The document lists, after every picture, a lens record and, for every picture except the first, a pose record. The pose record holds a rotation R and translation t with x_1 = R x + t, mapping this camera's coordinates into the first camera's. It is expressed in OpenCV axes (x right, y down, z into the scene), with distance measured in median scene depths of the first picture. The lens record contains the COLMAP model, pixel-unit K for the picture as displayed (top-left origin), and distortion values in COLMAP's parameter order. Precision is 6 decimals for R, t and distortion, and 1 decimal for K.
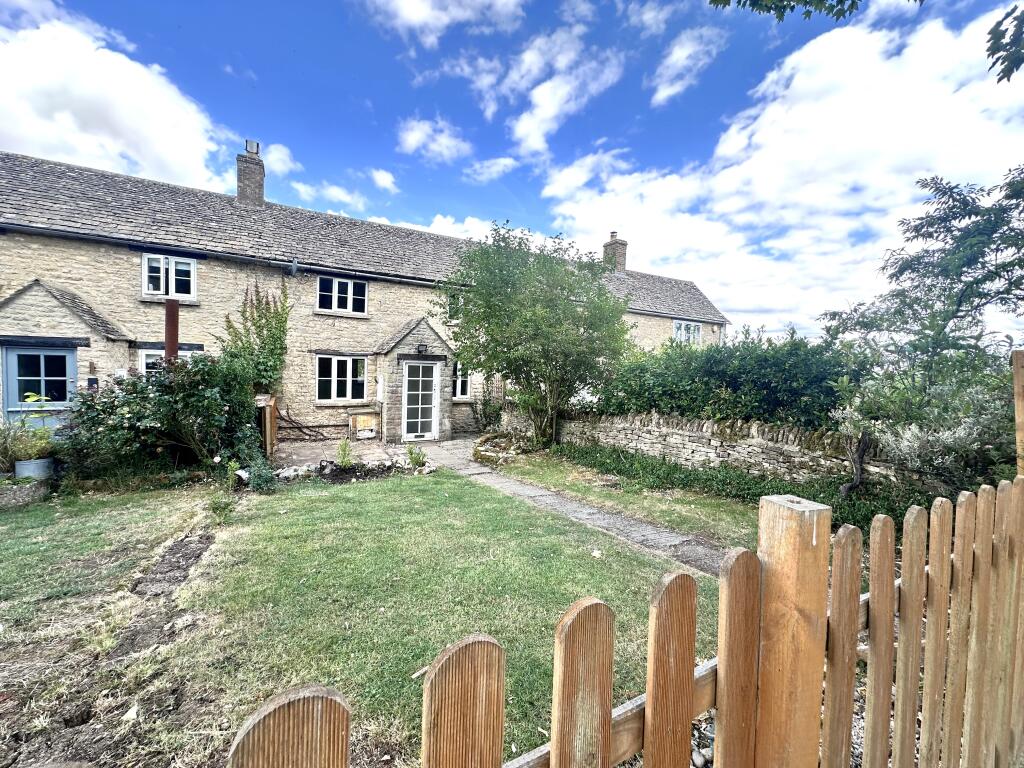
lens RADIAL K [[408.8, 0, 510.5], [0, 408.8, 381.4], [0, 0, 1]] dist [-0.001465, -0.000178]
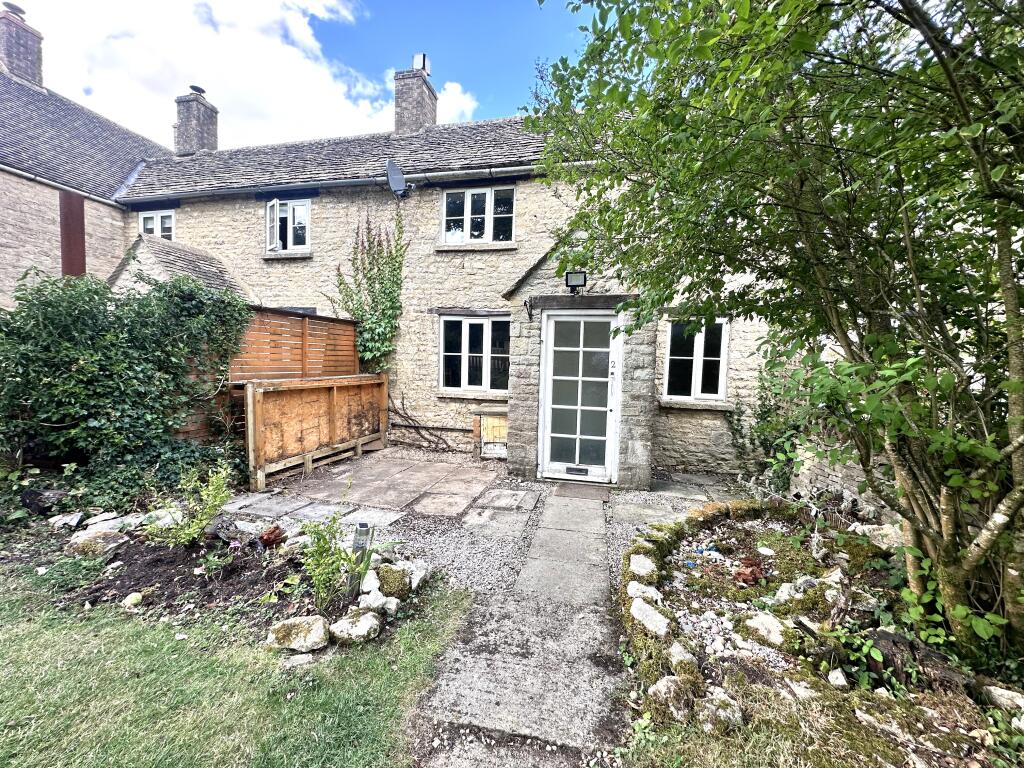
lens RADIAL K [[408.8, 0, 510.5], [0, 408.8, 381.4], [0, 0, 1]] dist [-0.001465, -0.000178]
pose [[0.732575, 0.020827, -0.680367, 0.041734], [-0.032108, 0.999476, -0.003976, 0.035383], [0.679928, 0.024758, 0.732860, 0.605866]]
